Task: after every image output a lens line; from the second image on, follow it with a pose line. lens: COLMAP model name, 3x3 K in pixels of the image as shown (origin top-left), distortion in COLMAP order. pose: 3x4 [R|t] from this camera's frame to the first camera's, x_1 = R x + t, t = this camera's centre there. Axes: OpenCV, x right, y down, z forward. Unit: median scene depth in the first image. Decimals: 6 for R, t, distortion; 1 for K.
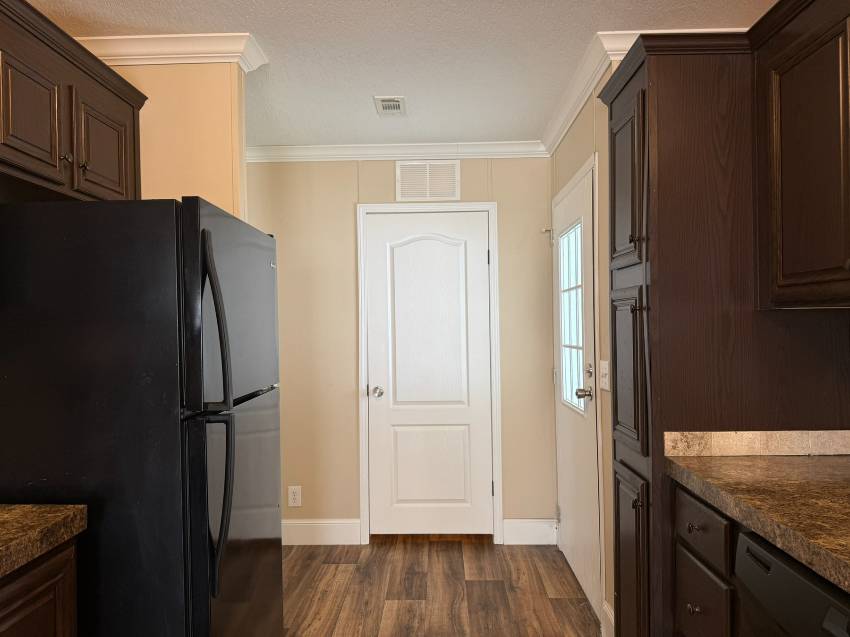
lens RADIAL K [[606.6, 0, 421.8], [0, 606.6, 325.6], [0, 0, 1]] dist [0.072907, -0.098210]
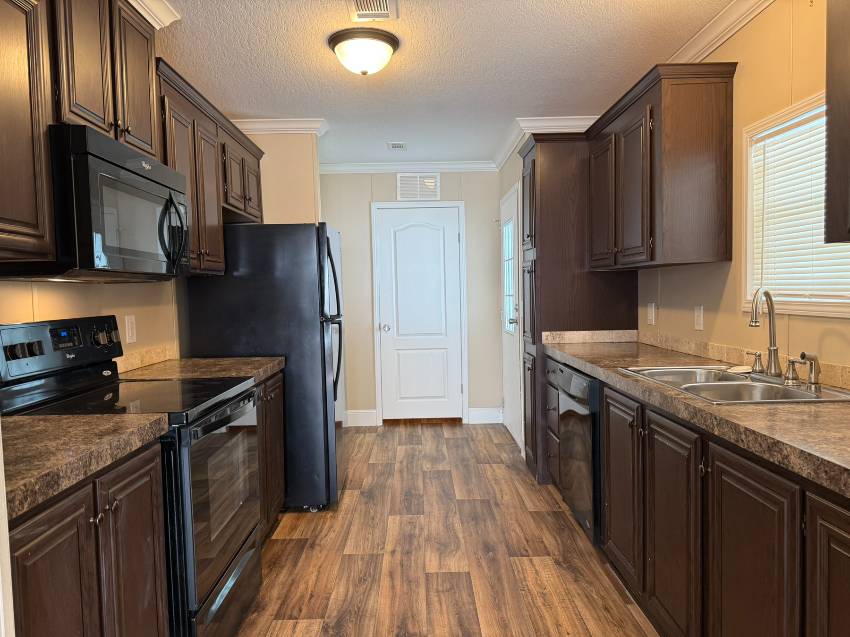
lens RADIAL K [[606.6, 0, 421.8], [0, 606.6, 325.6], [0, 0, 1]] dist [0.072907, -0.098210]
pose [[0.999947, -0.009155, 0.004687, 0.008453], [0.008798, 0.997415, 0.071321, -0.004098], [-0.005327, -0.071276, 0.997442, -0.514332]]
